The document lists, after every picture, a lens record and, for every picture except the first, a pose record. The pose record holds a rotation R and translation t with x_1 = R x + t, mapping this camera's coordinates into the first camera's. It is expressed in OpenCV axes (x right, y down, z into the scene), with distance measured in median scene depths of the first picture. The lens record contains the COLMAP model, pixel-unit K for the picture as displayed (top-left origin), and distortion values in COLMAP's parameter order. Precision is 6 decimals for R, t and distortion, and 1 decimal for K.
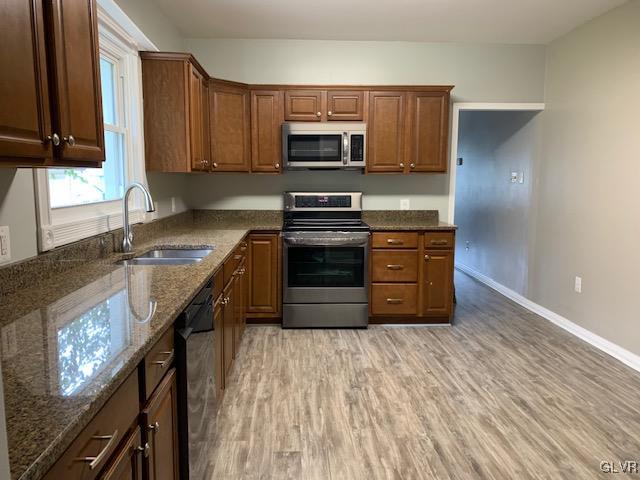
lens RADIAL K [[487.4, 0, 319.0], [0, 487.4, 239.8], [0, 0, 1]] dist [0.000351, -0.000987]
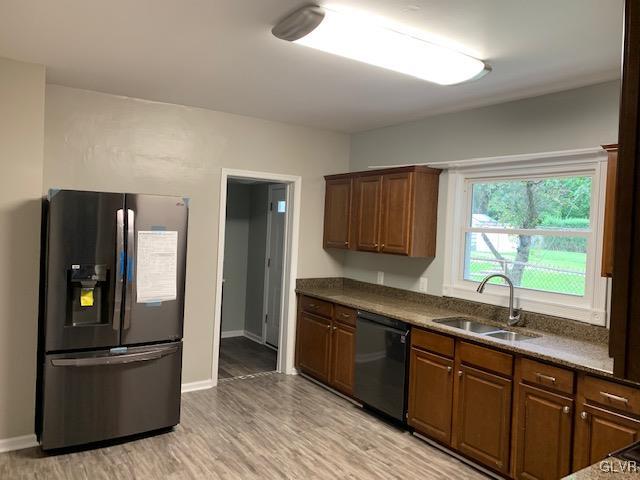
lens RADIAL K [[487.4, 0, 319.7], [0, 487.4, 237.5], [0, 0, 1]] dist [0.000351, -0.000987]
pose [[-0.851812, -0.026066, -0.523199, 0.858048], [-0.107746, 0.986124, 0.126292, -0.370553], [0.512647, 0.163950, -0.842801, 2.048002]]
